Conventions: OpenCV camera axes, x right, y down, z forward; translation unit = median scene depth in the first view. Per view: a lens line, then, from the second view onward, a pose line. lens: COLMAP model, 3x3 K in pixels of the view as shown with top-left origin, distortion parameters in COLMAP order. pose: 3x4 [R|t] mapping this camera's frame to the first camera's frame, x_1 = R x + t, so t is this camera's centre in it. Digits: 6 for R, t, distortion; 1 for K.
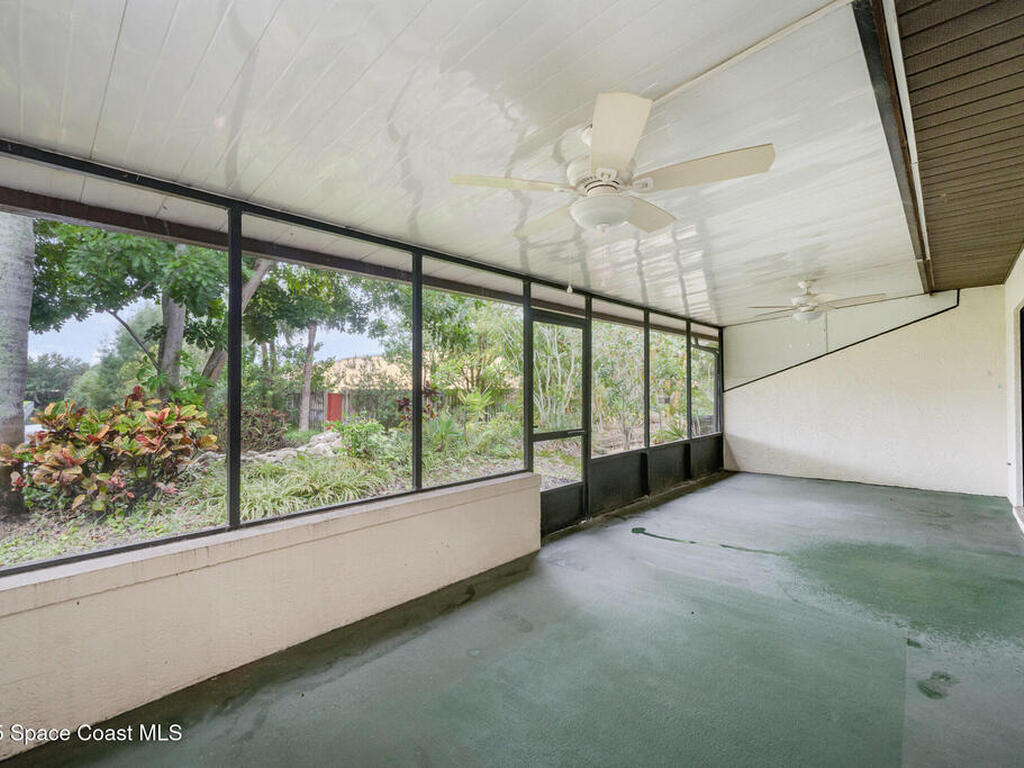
lens RADIAL K [[464.5, 0, 516.6], [0, 464.5, 380.3], [0, 0, 1]] dist [-0.002353, -0.000380]
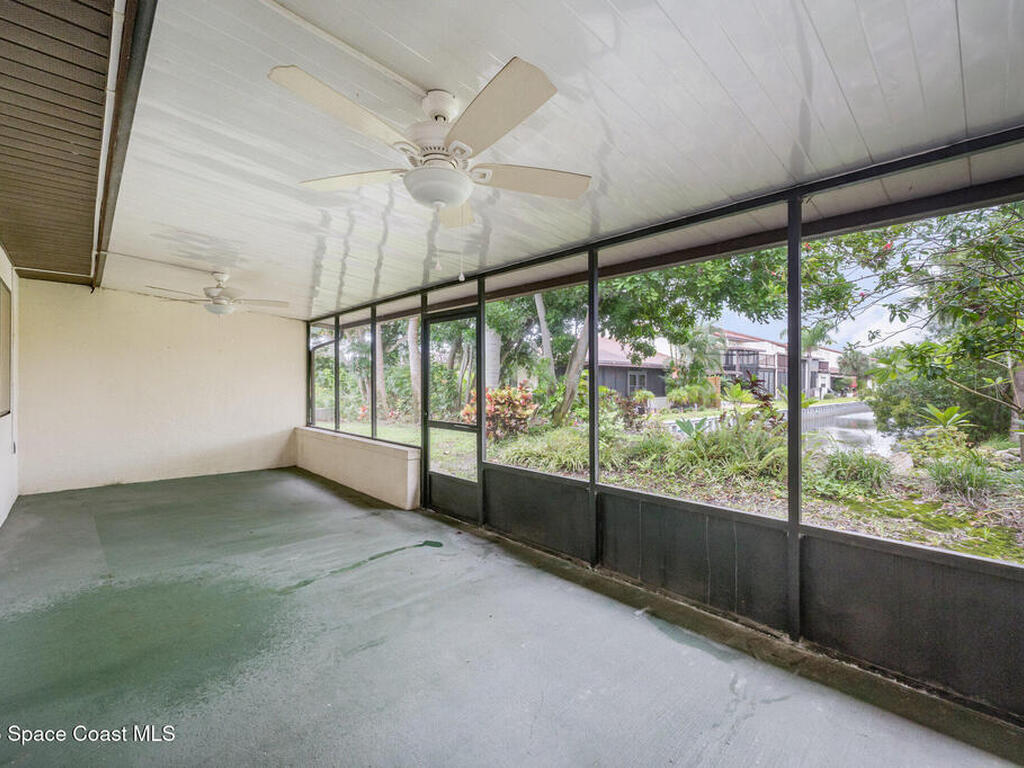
lens RADIAL K [[452.8, 0, 500.4], [0, 452.8, 380.4], [0, 0, 1]] dist [-0.000268, 0.000464]
pose [[-0.073827, 0.002375, -0.997268, 1.153703], [0.021349, 0.999772, 0.000800, 0.016611], [0.997043, -0.021232, -0.073860, 1.247722]]
